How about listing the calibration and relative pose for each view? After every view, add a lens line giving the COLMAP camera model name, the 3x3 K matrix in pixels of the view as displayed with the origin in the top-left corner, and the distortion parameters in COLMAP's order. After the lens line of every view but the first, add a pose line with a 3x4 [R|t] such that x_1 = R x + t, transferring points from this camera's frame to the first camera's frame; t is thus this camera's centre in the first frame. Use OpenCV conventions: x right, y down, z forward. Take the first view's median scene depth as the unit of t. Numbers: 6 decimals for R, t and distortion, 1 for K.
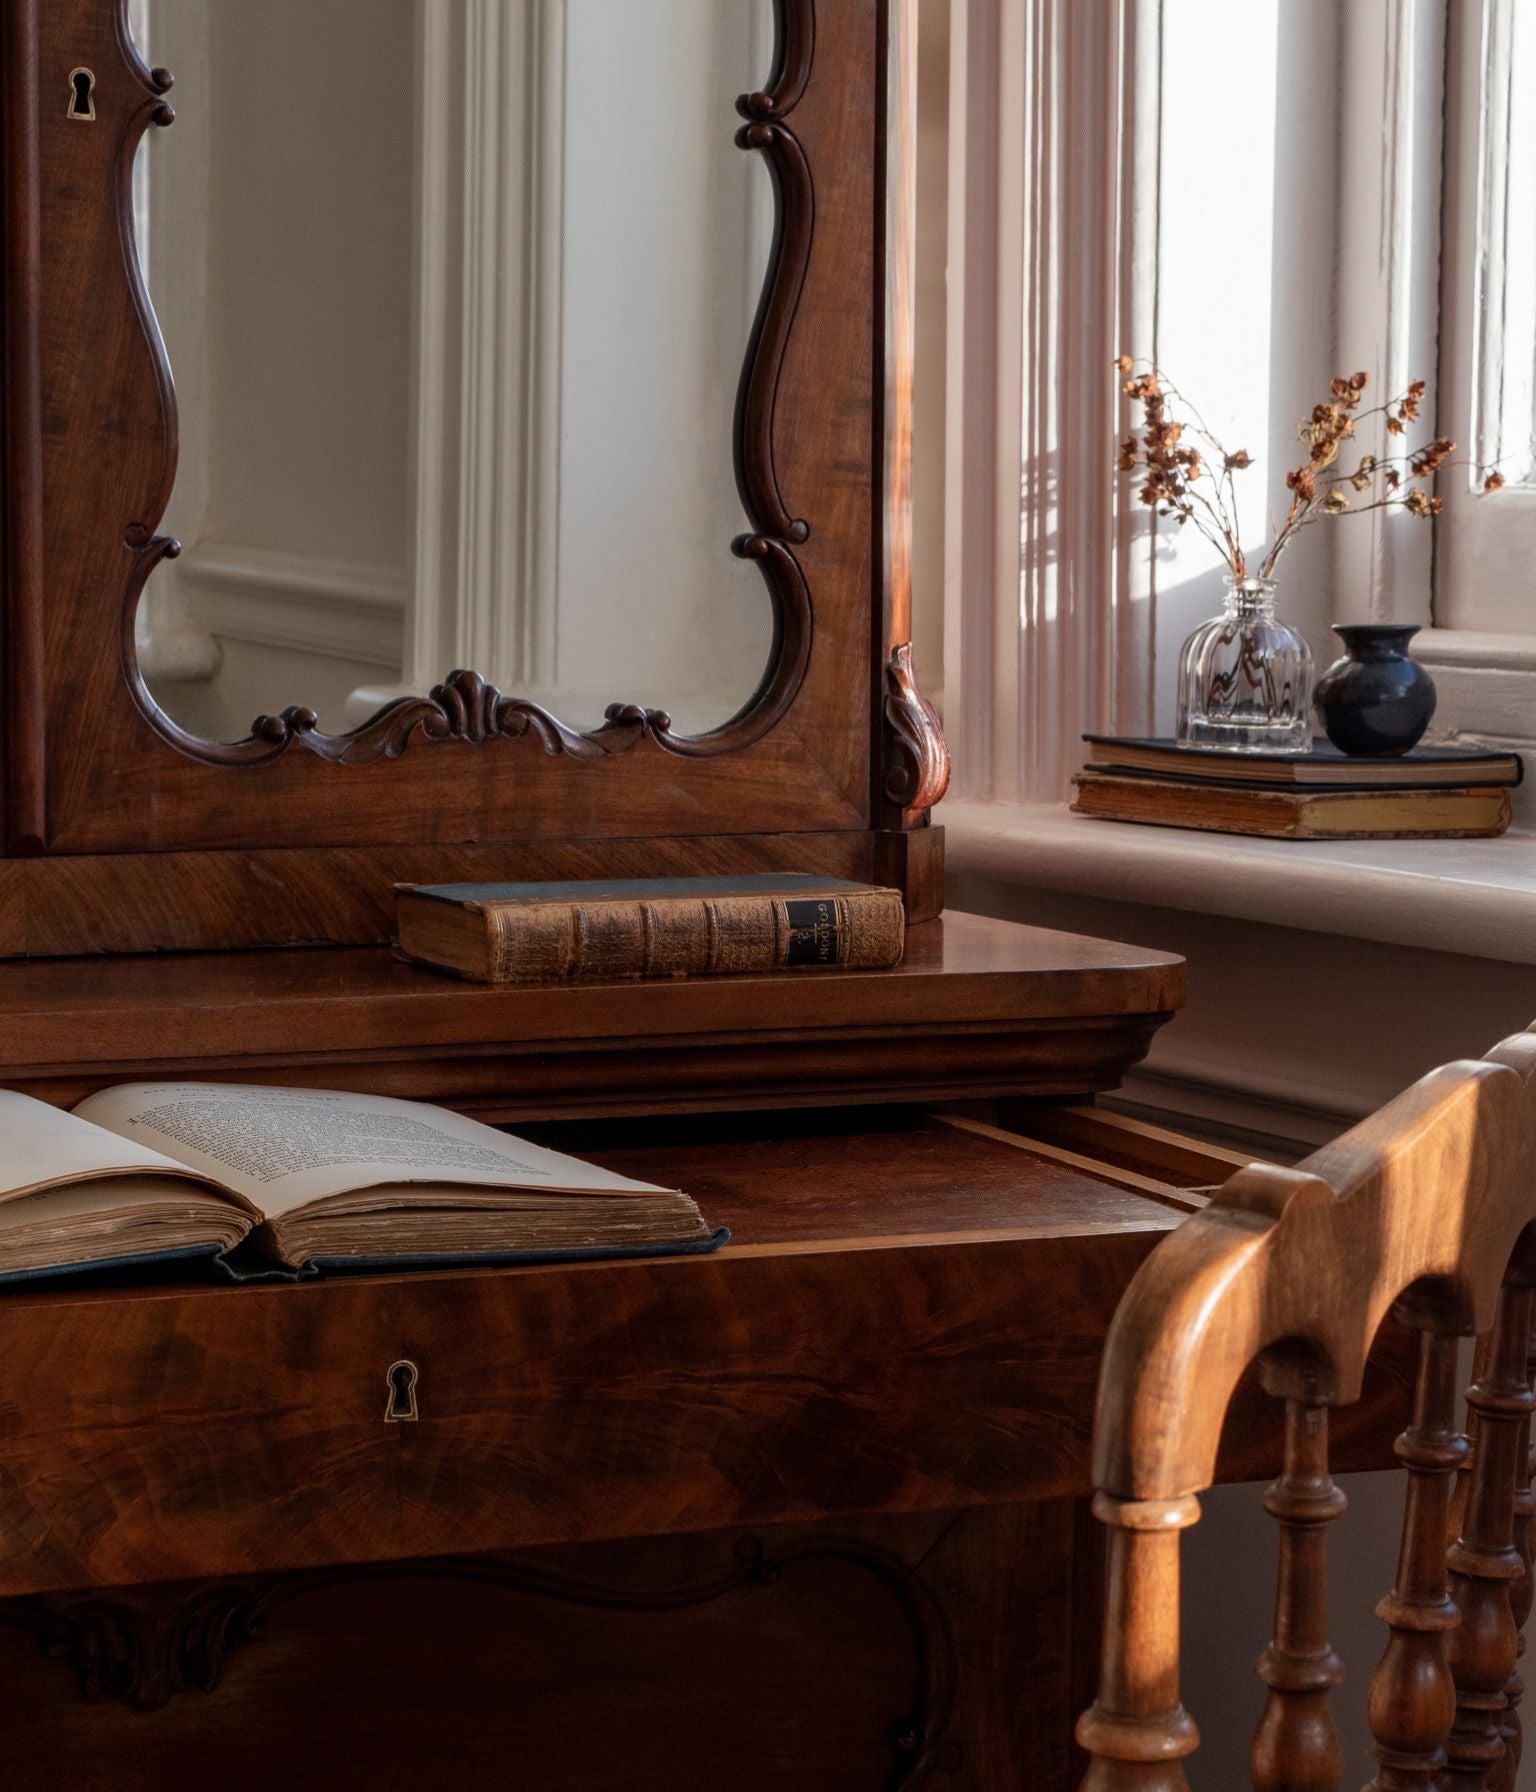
lens RADIAL K [[4949.4, 0, 719.2], [0, 4949.4, 1020.3], [0, 0, 1]] dist [0.060840, -0.301537]
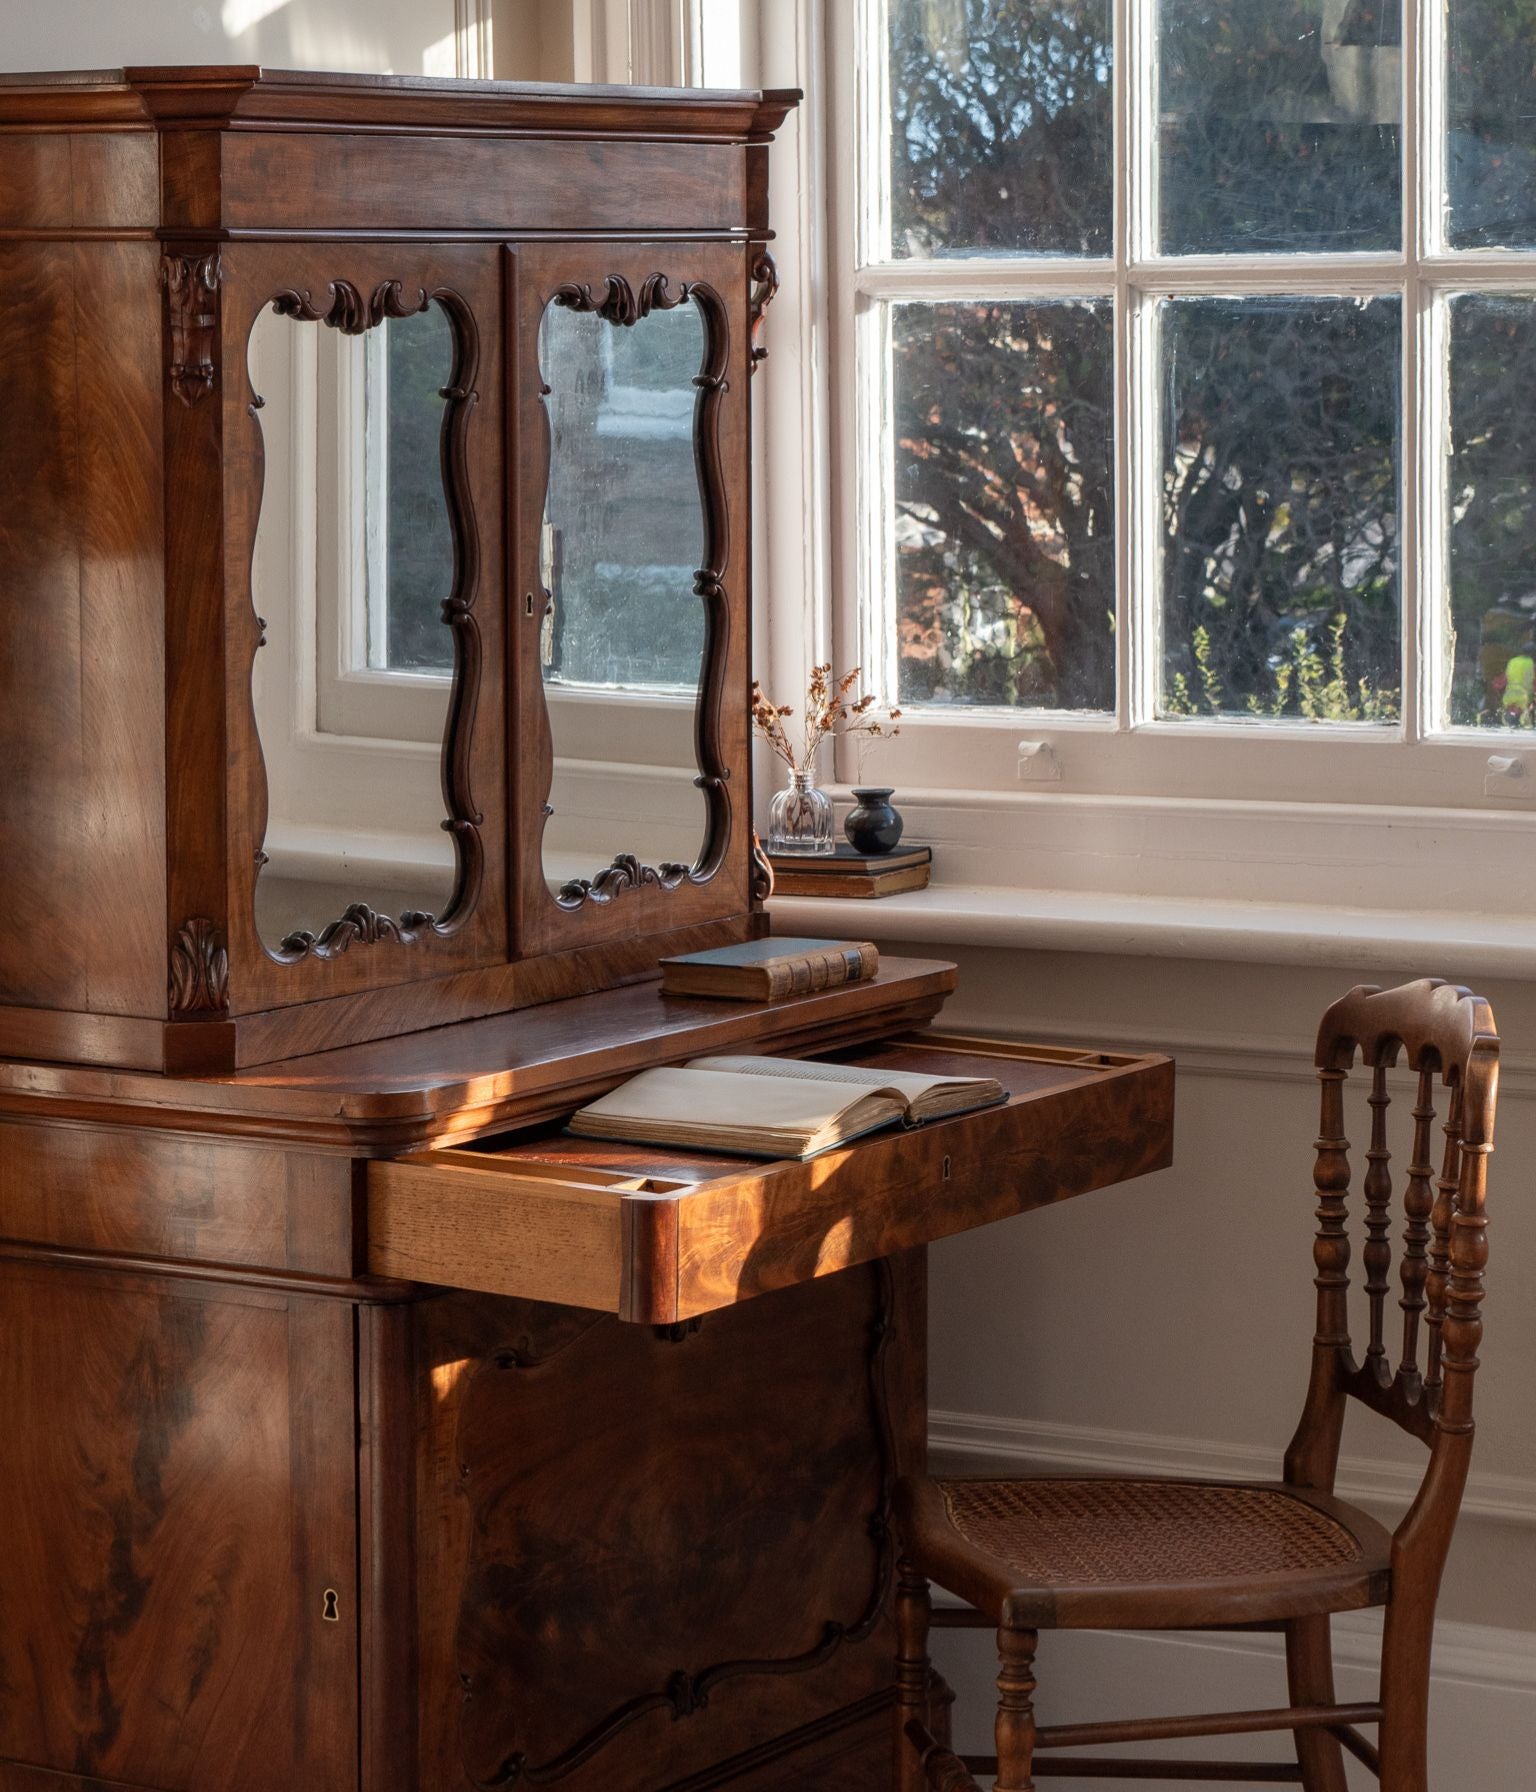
lens RADIAL K [[5310.8, 0, 766.7], [0, 5310.8, 840.3], [0, 0, 1]] dist [0.079103, 0.098396]
pose [[0.839012, -0.074951, 0.538926, -1.194860], [0.079886, 0.996702, 0.014247, -0.102284], [-0.538216, 0.031099, 0.842233, -0.912441]]
